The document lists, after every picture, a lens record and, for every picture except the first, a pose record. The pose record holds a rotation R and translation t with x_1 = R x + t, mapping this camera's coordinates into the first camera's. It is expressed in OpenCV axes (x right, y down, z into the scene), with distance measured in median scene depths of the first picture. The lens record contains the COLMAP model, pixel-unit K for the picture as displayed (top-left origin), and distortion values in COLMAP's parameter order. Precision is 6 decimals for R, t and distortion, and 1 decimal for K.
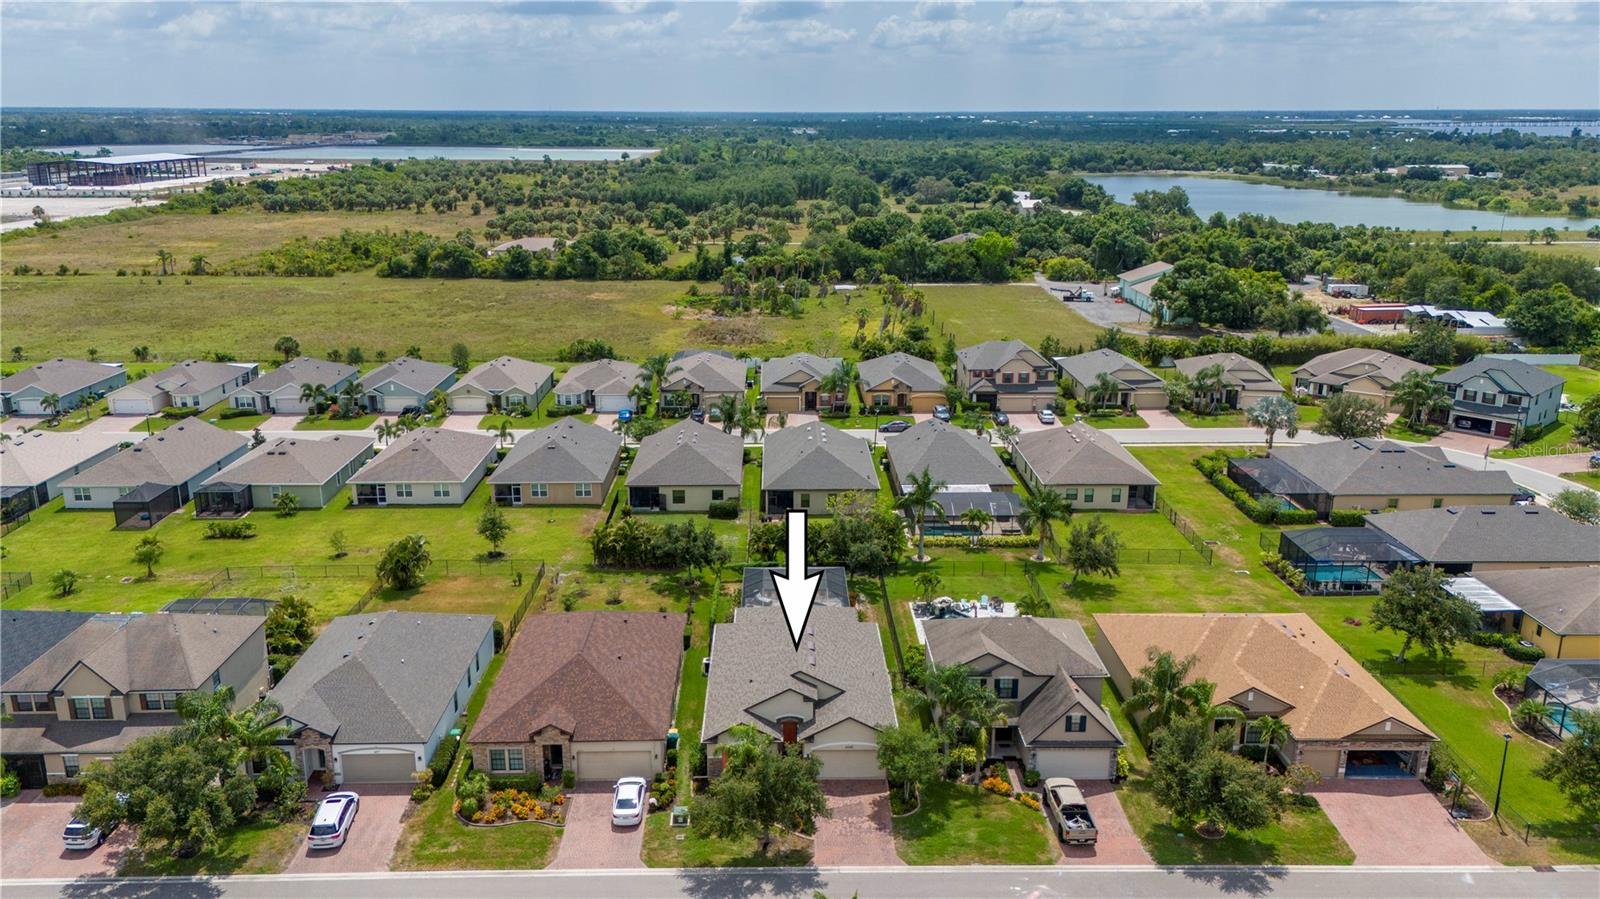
lens RADIAL K [[1194.4, 0, 799.6], [0, 1194.4, 439.9], [0, 0, 1]] dist [0.081411, -0.074043]
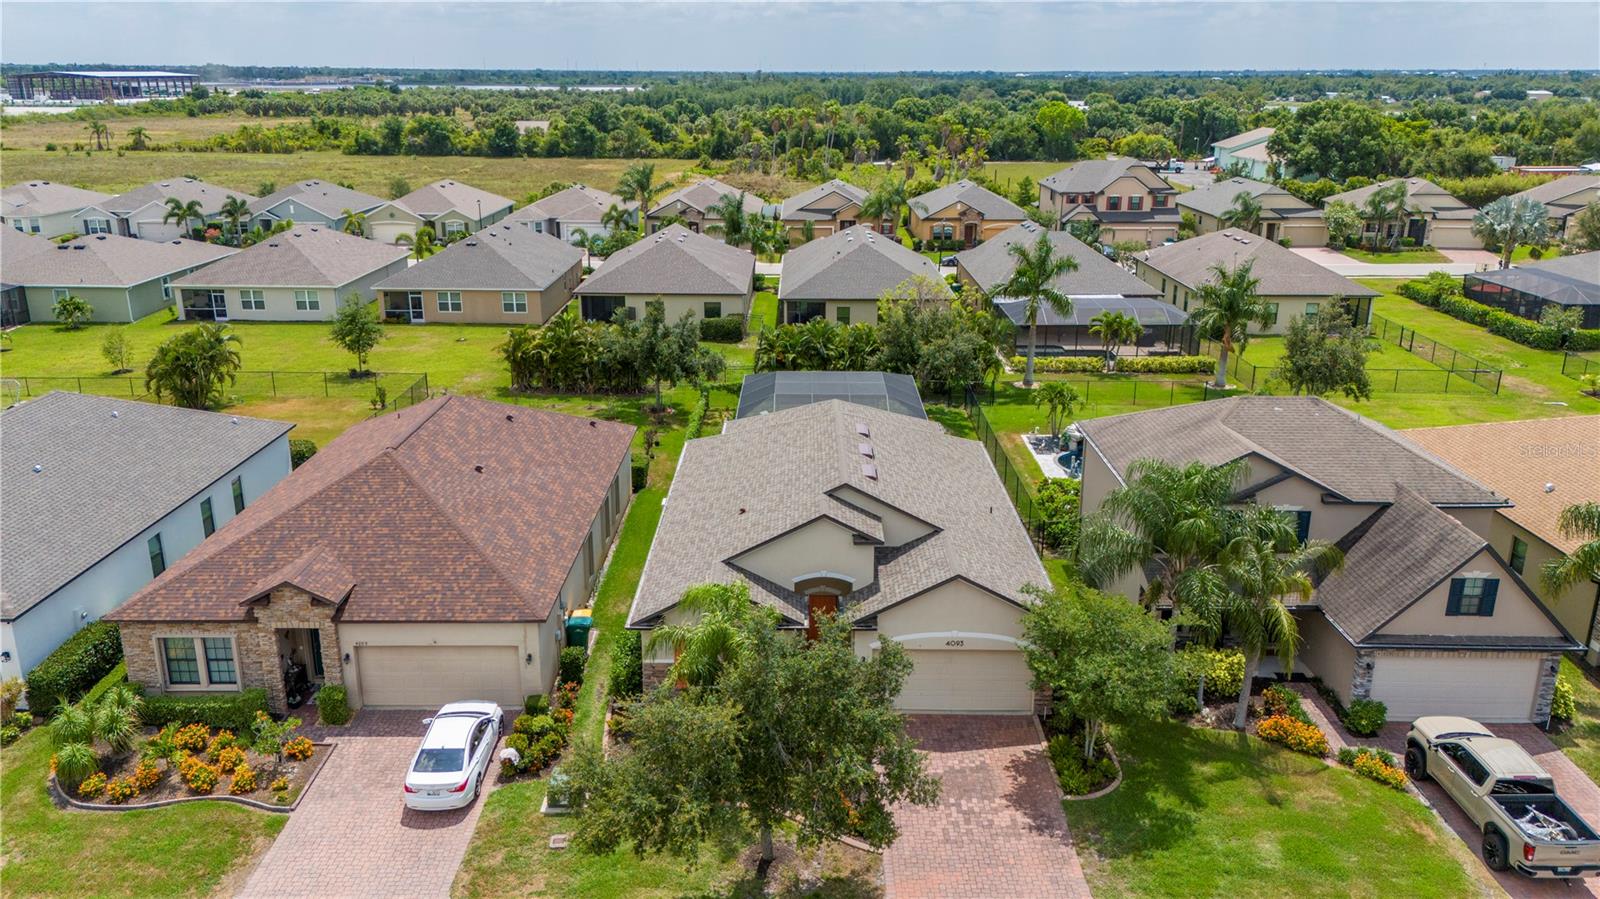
lens RADIAL K [[1197.4, 0, 798.4], [0, 1197.4, 435.0], [0, 0, 1]] dist [0.044421, -0.005566]
pose [[0.999710, 0.007907, -0.022728, -0.004692], [-0.007319, 0.999639, 0.025851, 0.099978], [0.022924, -0.025677, 0.999407, 0.330593]]
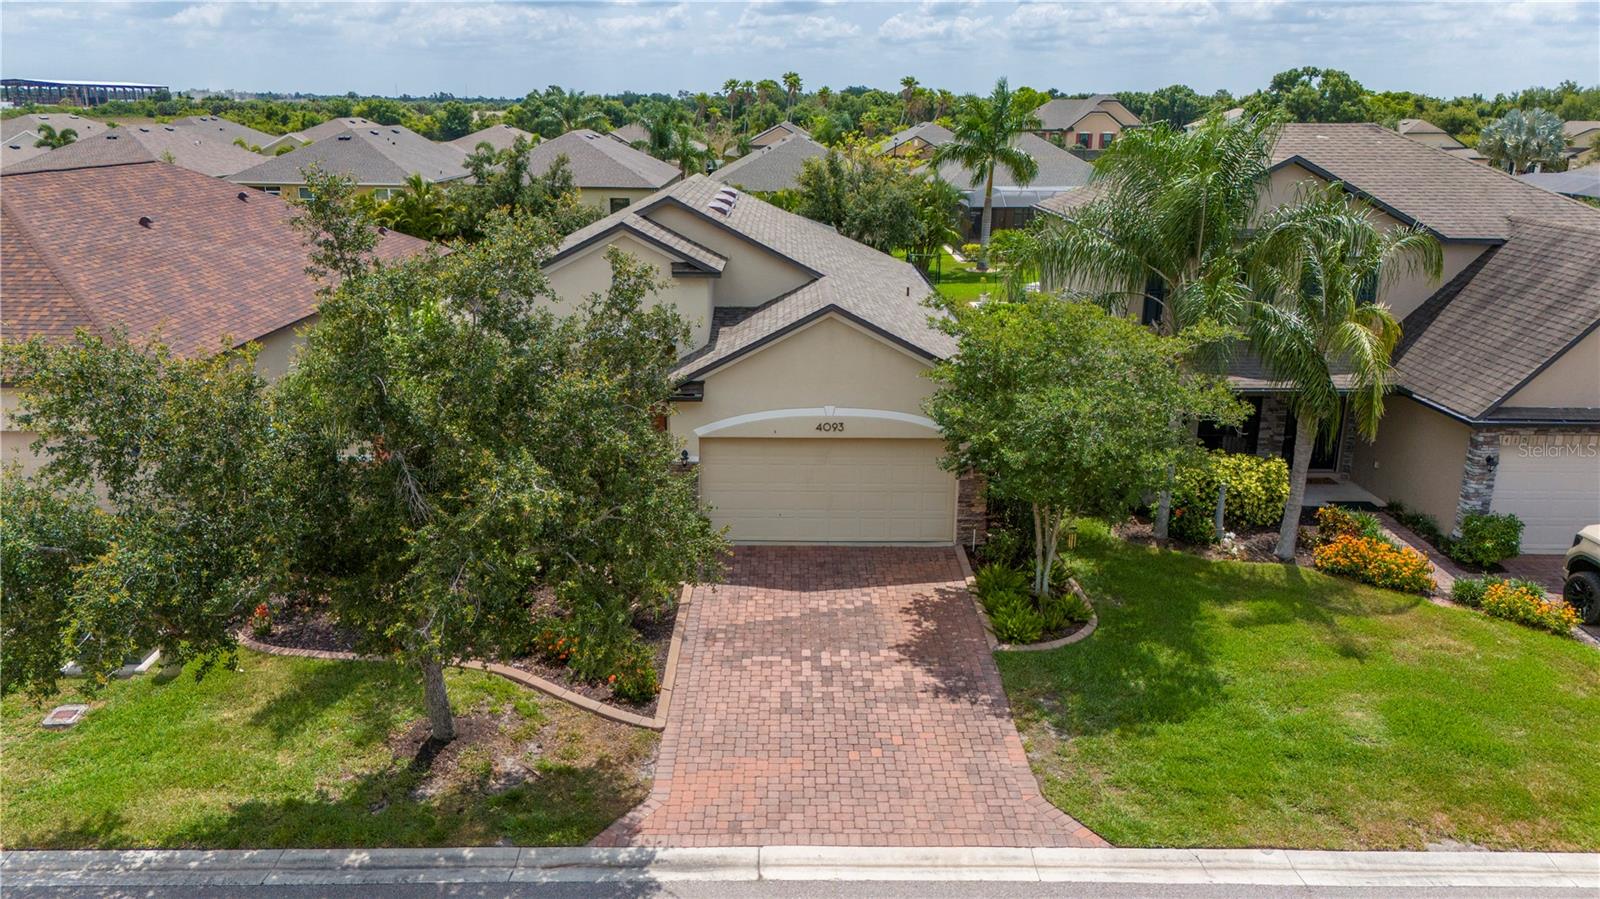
lens RADIAL K [[1169.7, 0, 800.4], [0, 1169.7, 431.1], [0, 0, 1]] dist [0.077122, -0.065272]
pose [[0.999954, 0.008916, -0.003663, 0.021234], [-0.008914, 0.999960, 0.000467, 0.154251], [0.003667, -0.000434, 0.999993, 0.435774]]
